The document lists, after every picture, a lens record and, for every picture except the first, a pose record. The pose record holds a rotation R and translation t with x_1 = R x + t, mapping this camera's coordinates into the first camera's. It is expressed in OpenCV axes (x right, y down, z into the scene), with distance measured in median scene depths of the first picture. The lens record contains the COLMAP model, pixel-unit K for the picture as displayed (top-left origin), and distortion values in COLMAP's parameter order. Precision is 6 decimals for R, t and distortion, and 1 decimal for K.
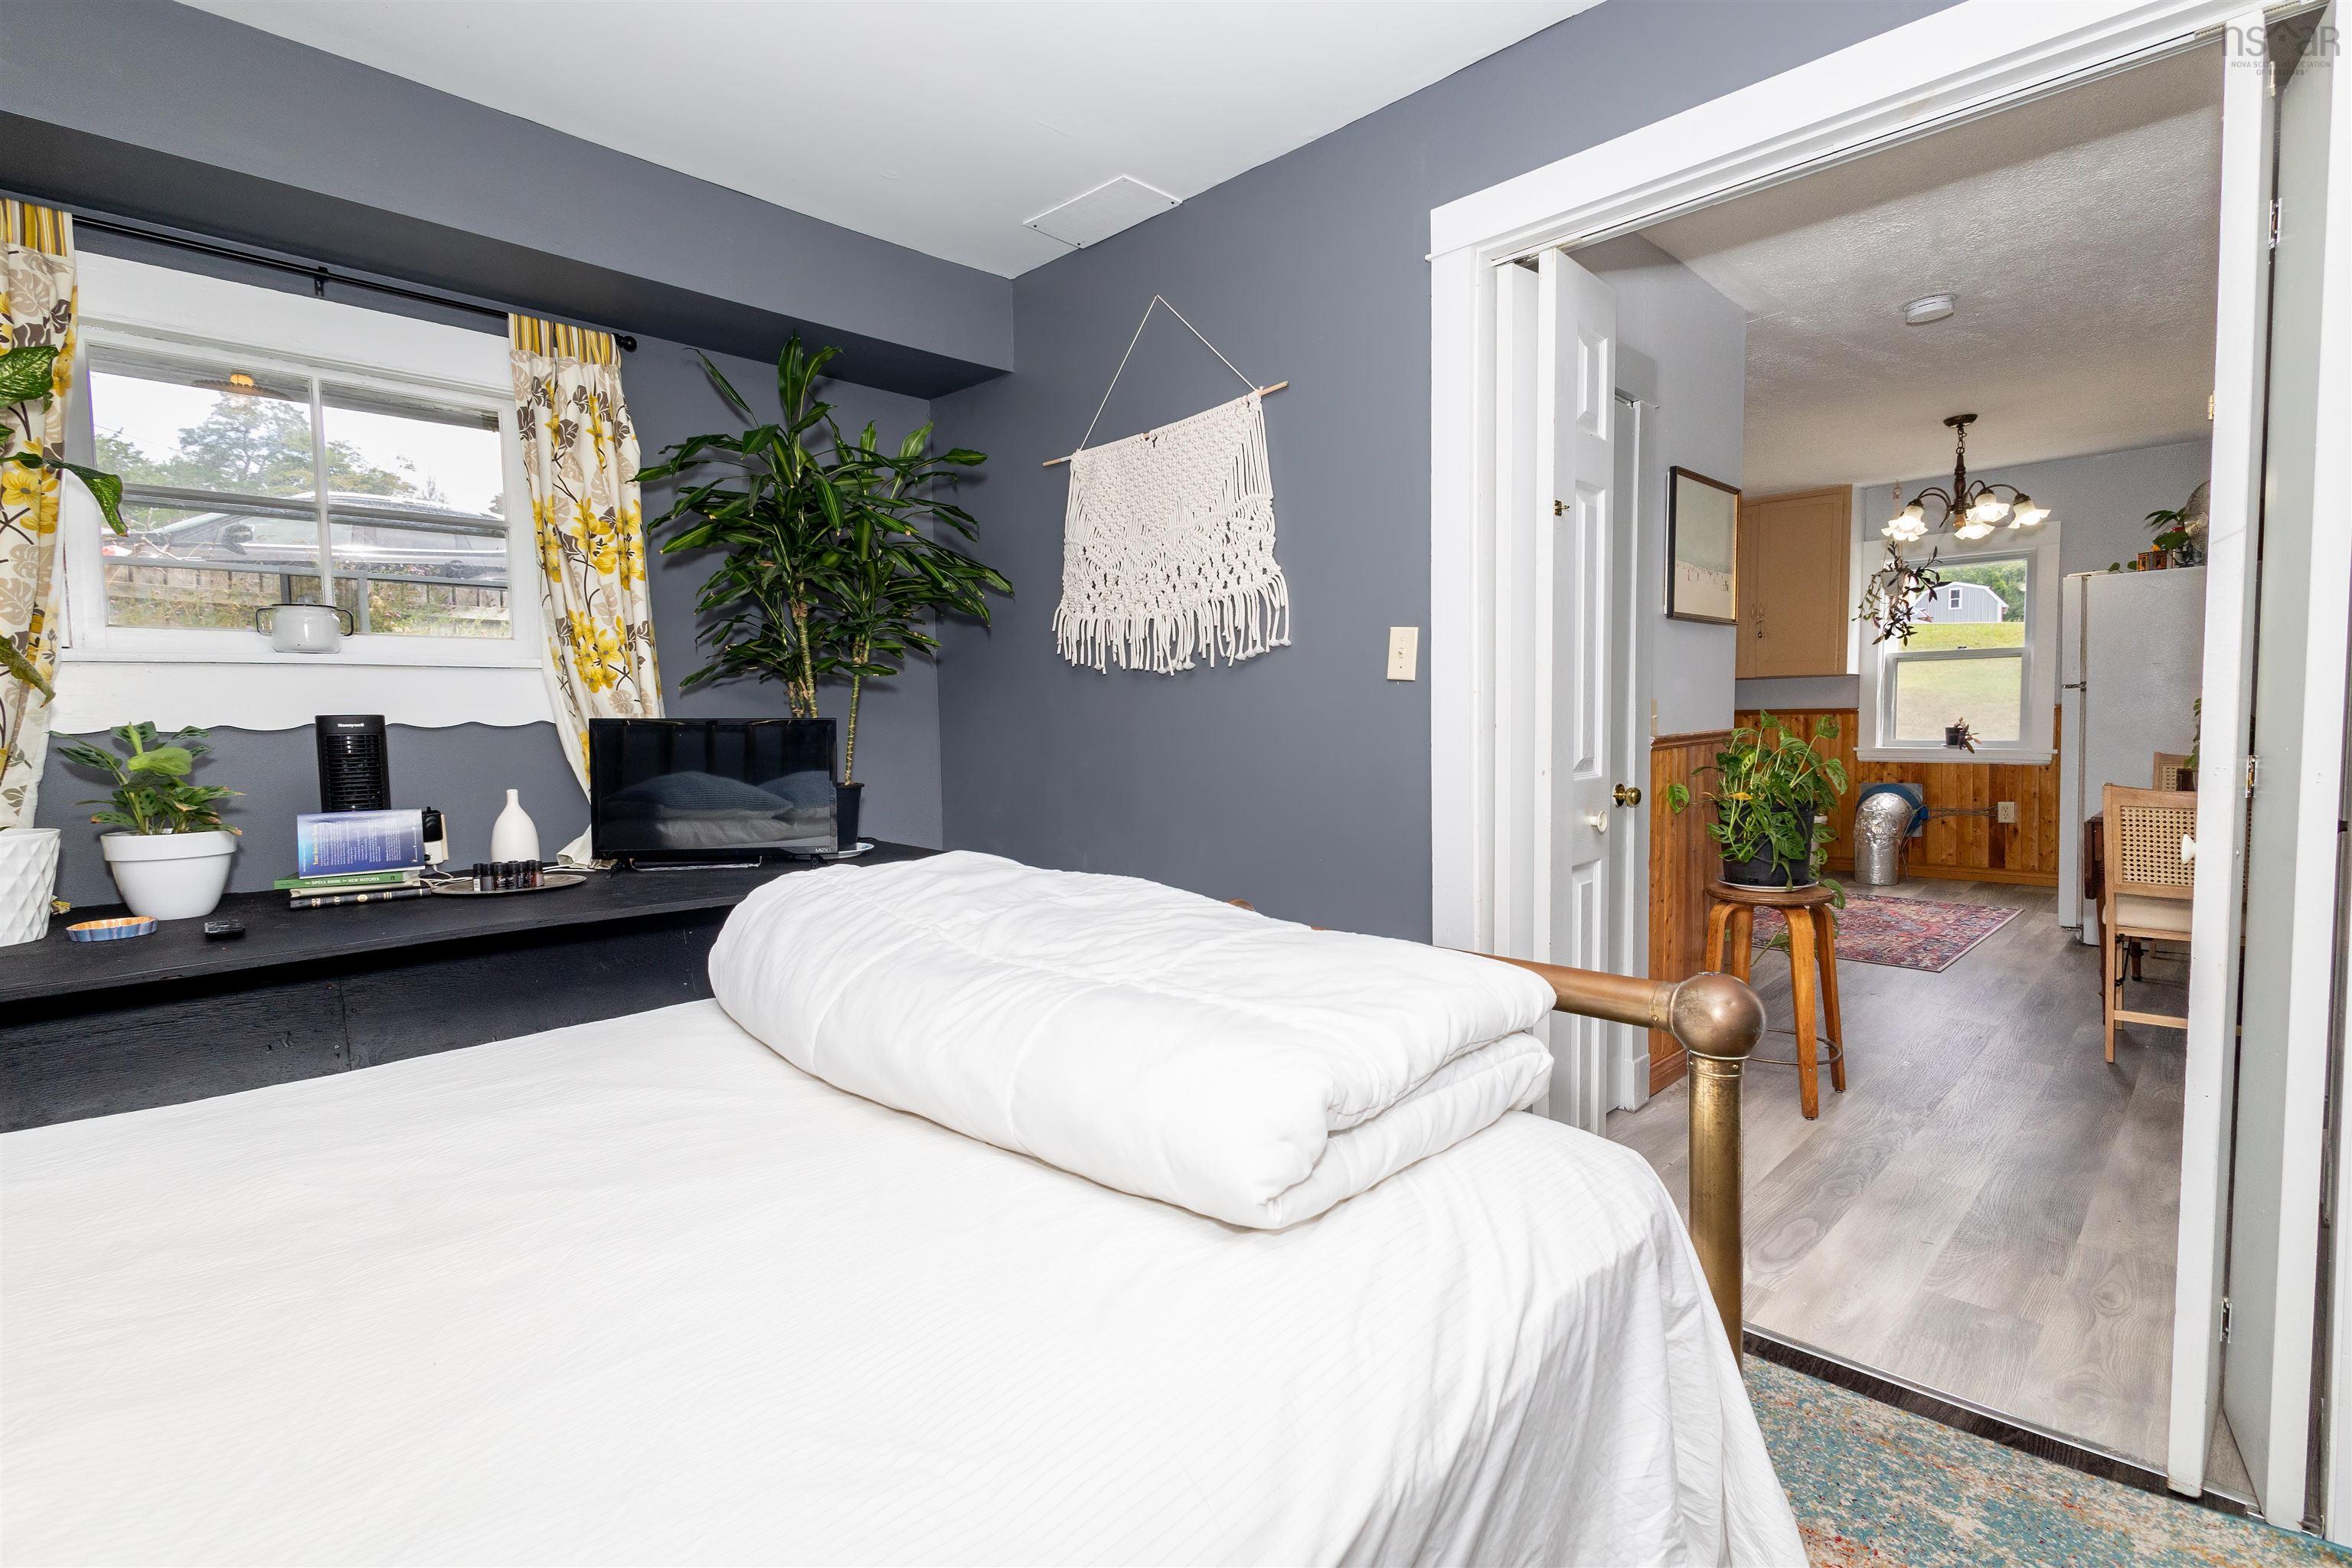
lens RADIAL K [[1051.6, 0, 1176.0], [0, 1051.6, 784.0], [0, 0, 1]] dist [0.001523, 0.000259]
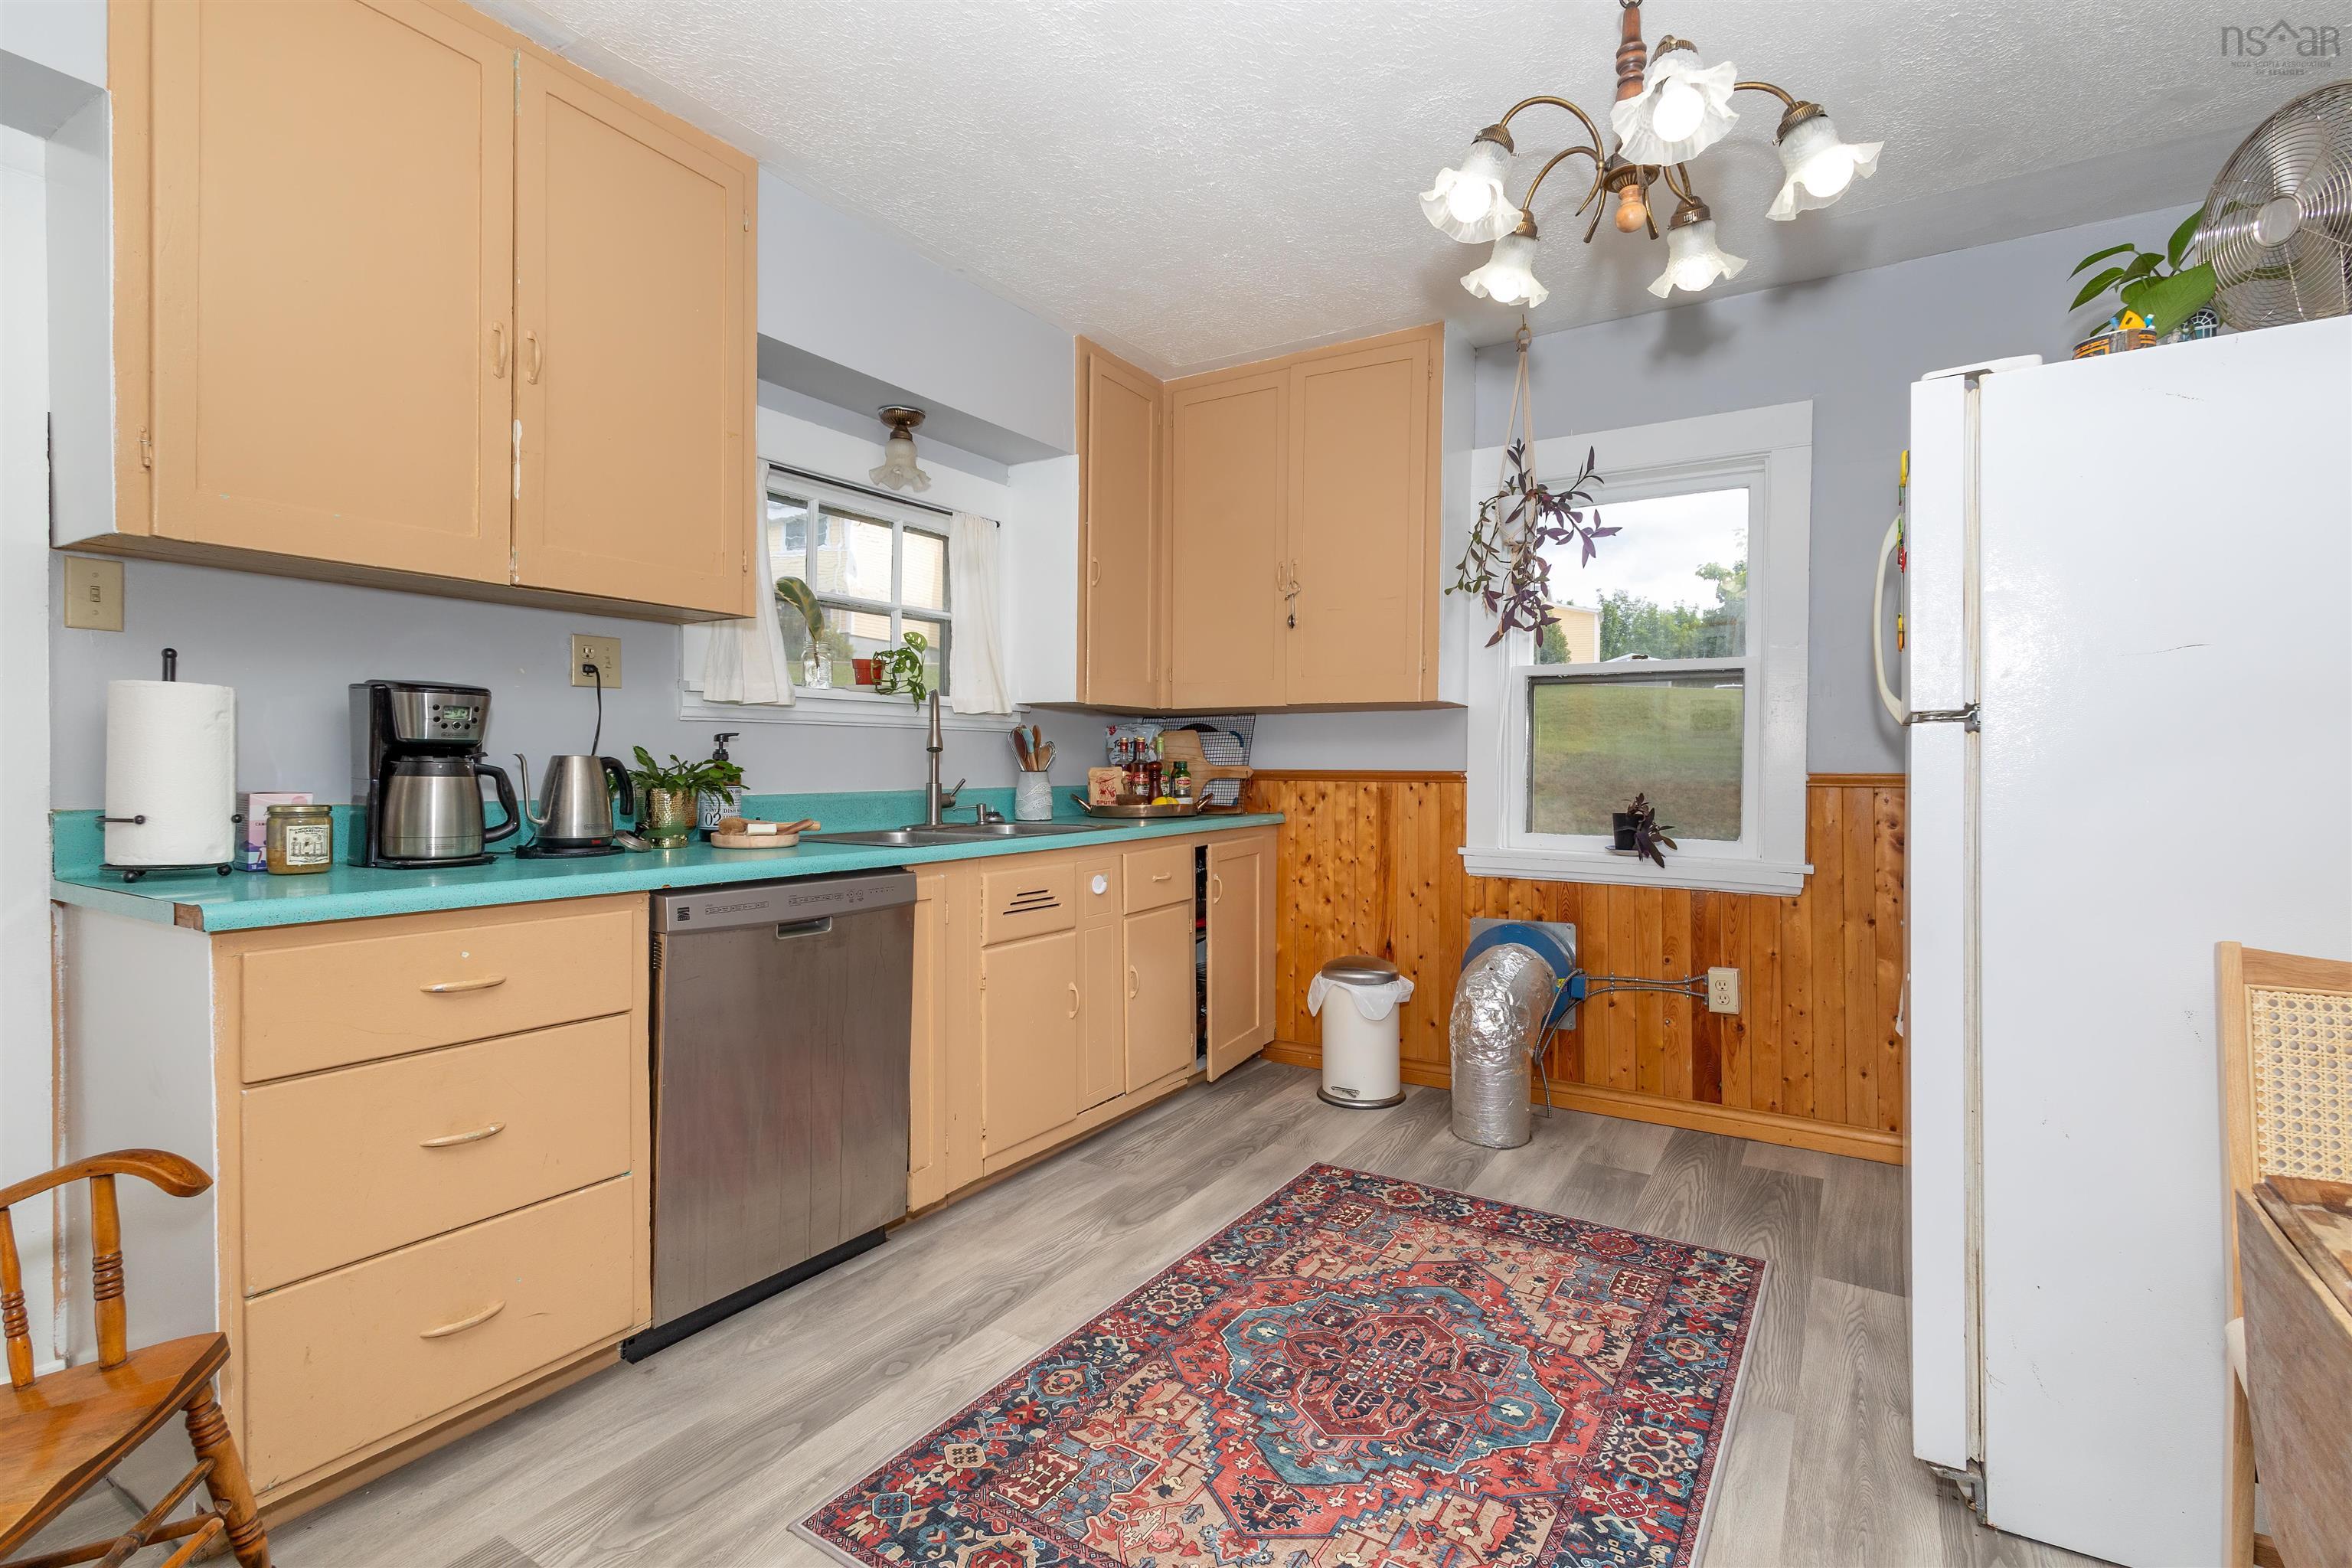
lens RADIAL K [[1100.0, 0, 1184.7], [0, 1100.0, 770.4], [0, 0, 1]] dist [0.001948, 0.000633]
pose [[0.969091, 0.027702, 0.245143, 0.405330], [-0.012537, 0.997922, -0.063207, -0.038900], [-0.246384, 0.058180, 0.967424, 0.543472]]
